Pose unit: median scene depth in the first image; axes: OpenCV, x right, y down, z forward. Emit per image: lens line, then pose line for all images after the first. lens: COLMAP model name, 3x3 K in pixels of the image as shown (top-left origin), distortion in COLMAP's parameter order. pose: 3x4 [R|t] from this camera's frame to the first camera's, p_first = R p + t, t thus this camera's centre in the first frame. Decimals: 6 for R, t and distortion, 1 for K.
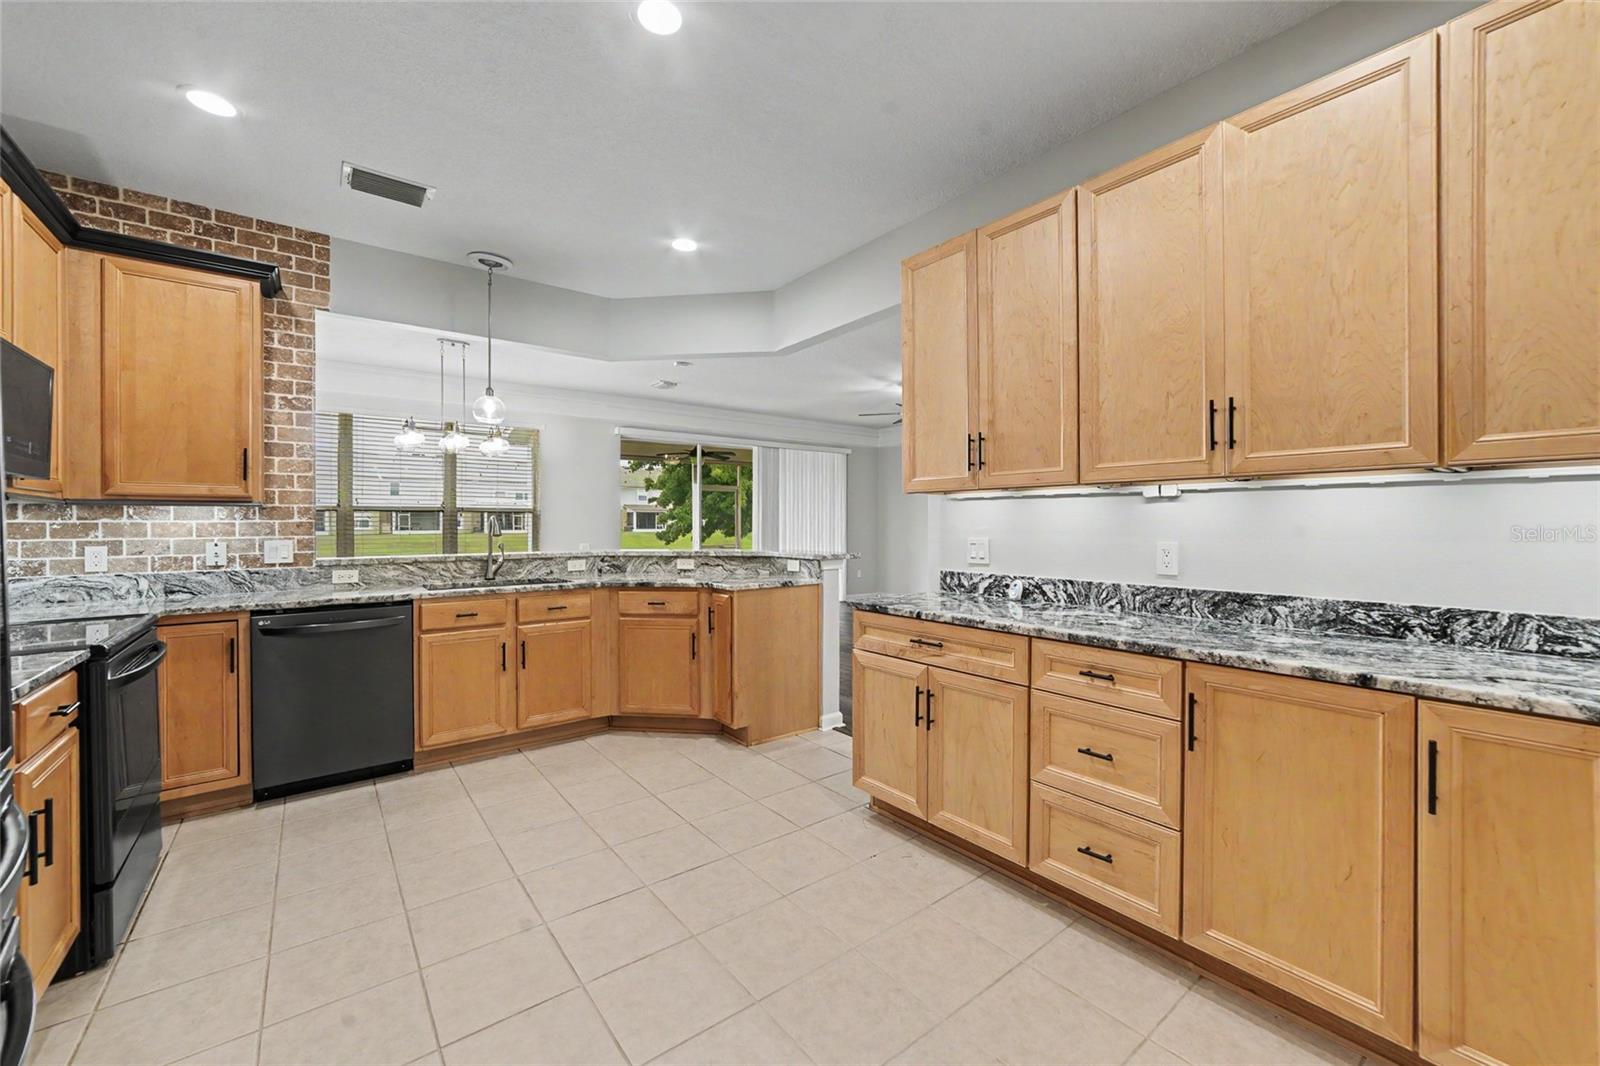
lens RADIAL K [[629.4, 0, 799.6], [0, 629.4, 523.3], [0, 0, 1]] dist [-0.025069, 0.008770]
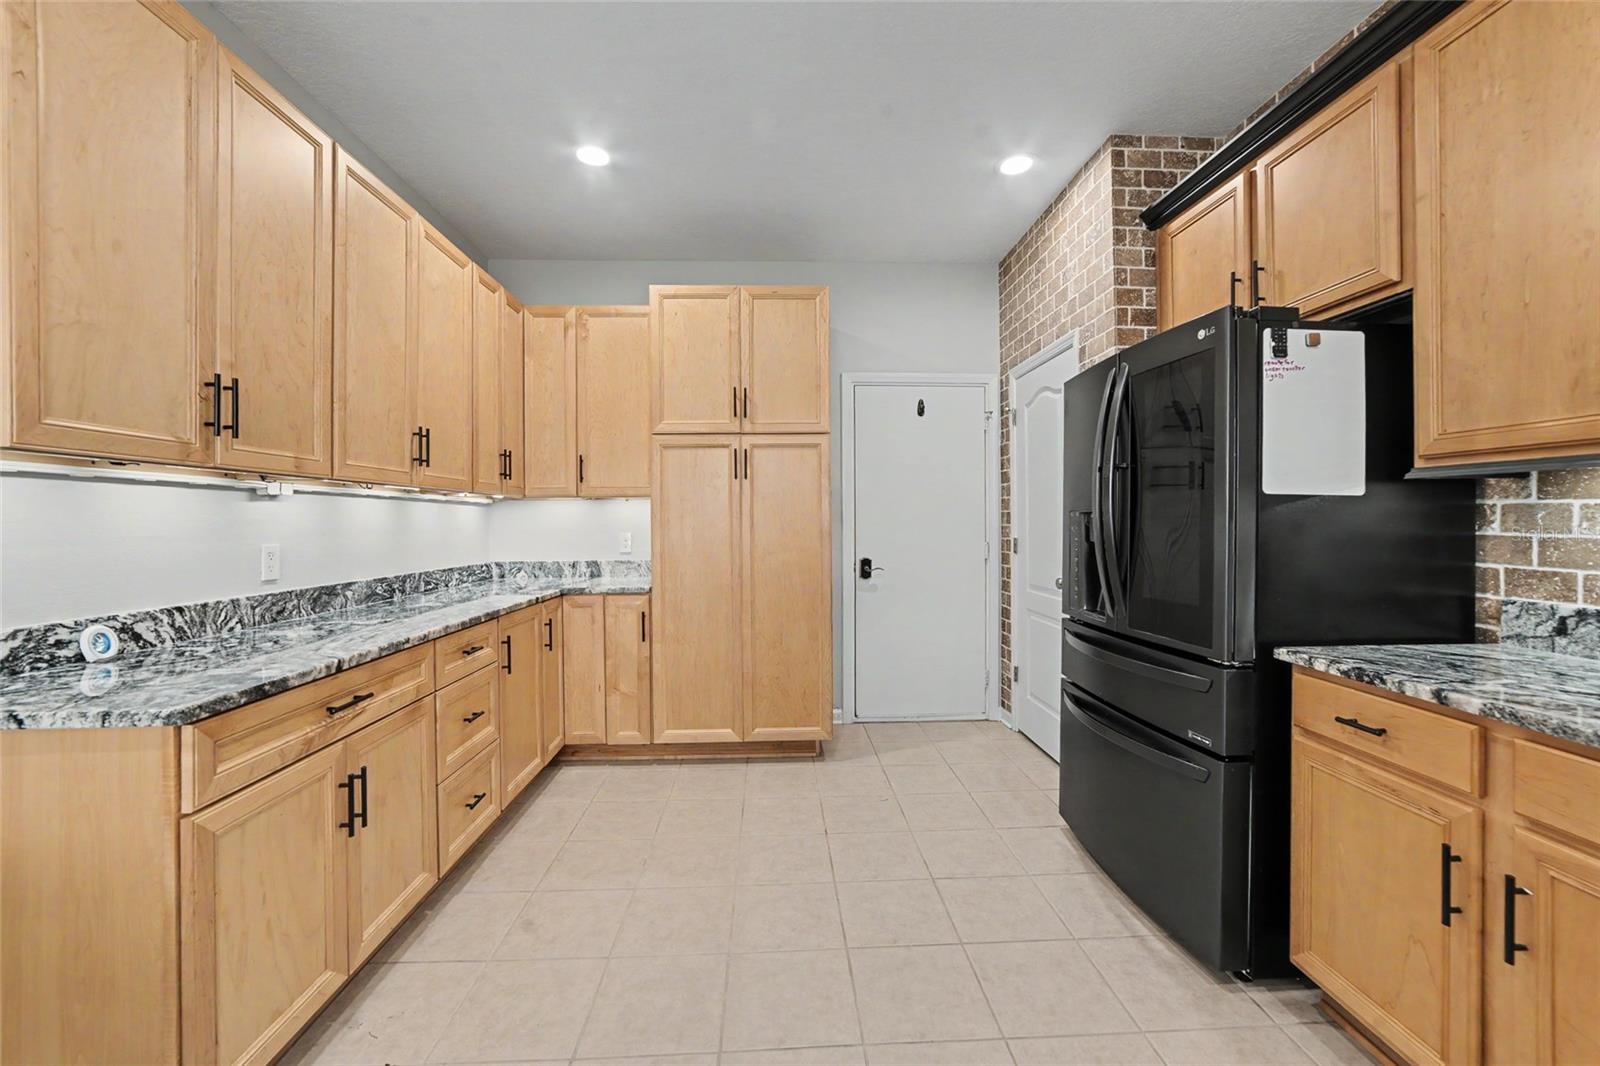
lens RADIAL K [[630.8, 0, 804.7], [0, 630.8, 514.6], [0, 0, 1]] dist [-0.006723, 0.000007]
pose [[-0.816261, 0.013714, 0.577521, -0.409006], [0.009607, 0.999902, -0.010167, 0.002271], [-0.577604, -0.002751, -0.816313, 0.899853]]
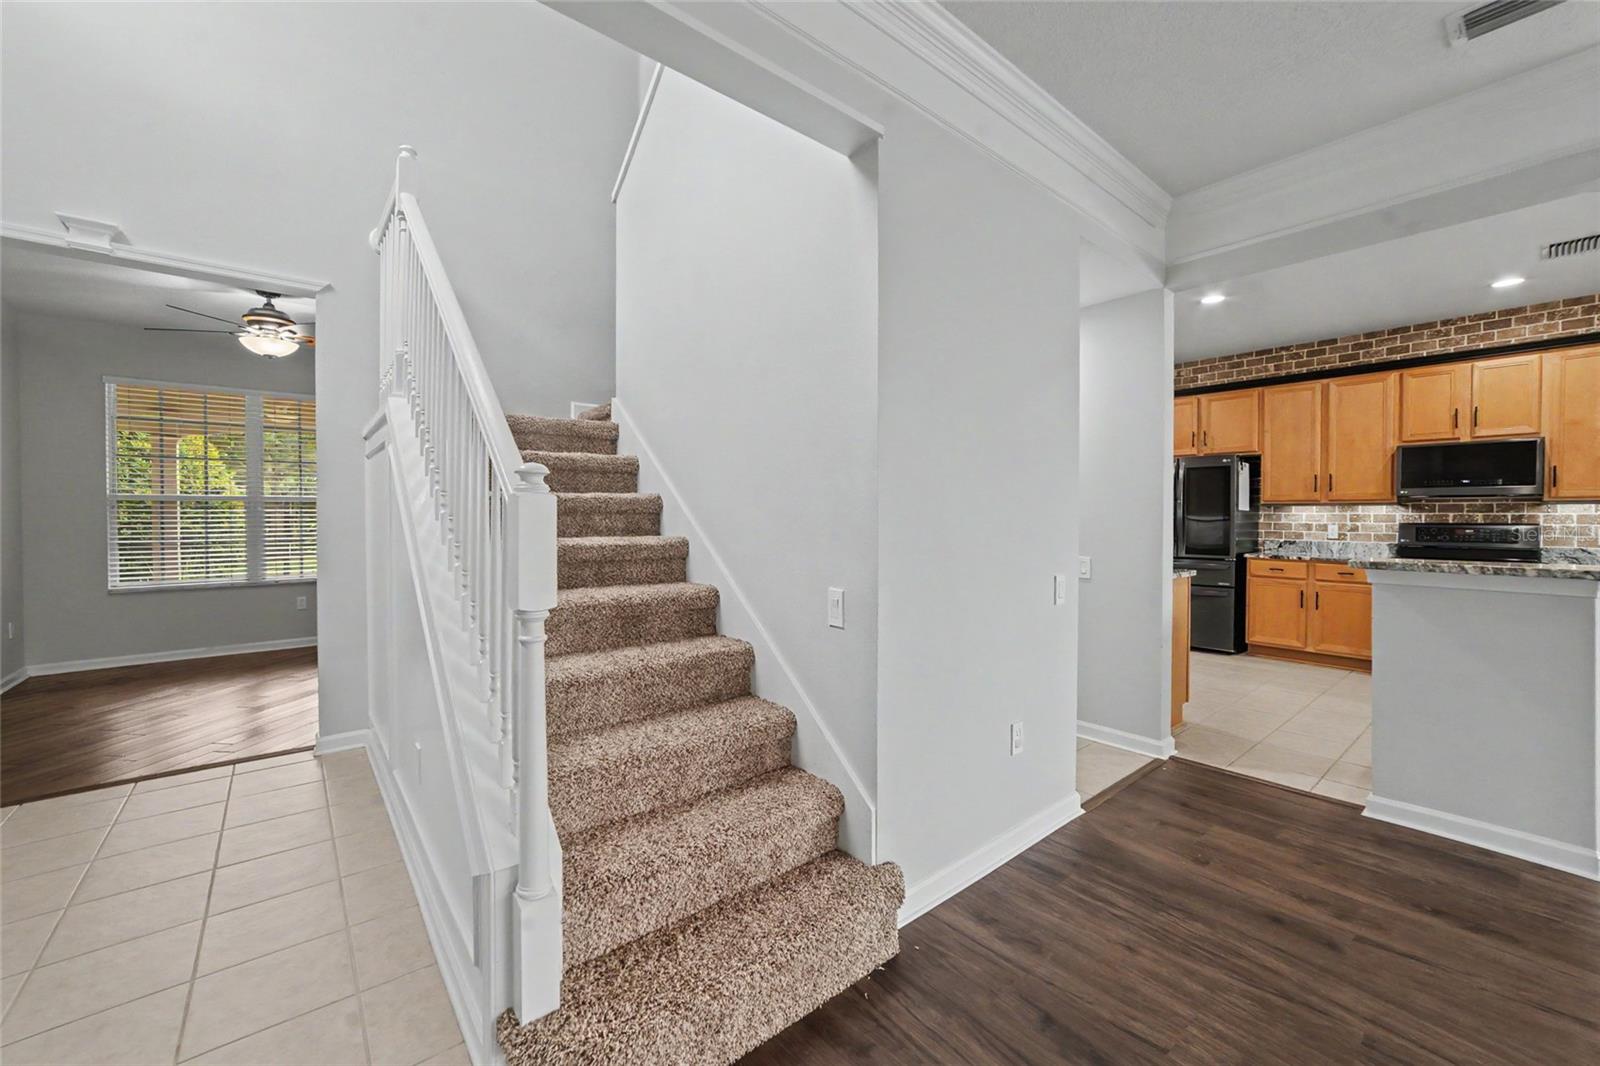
lens RADIAL K [[629.4, 0, 799.6], [0, 629.4, 523.3], [0, 0, 1]] dist [-0.025069, 0.008770]
pose [[-0.999680, 0.002231, -0.025216, 0.824767], [0.001938, 0.999930, 0.011658, -0.001529], [0.025240, 0.011605, -0.999614, 1.950125]]
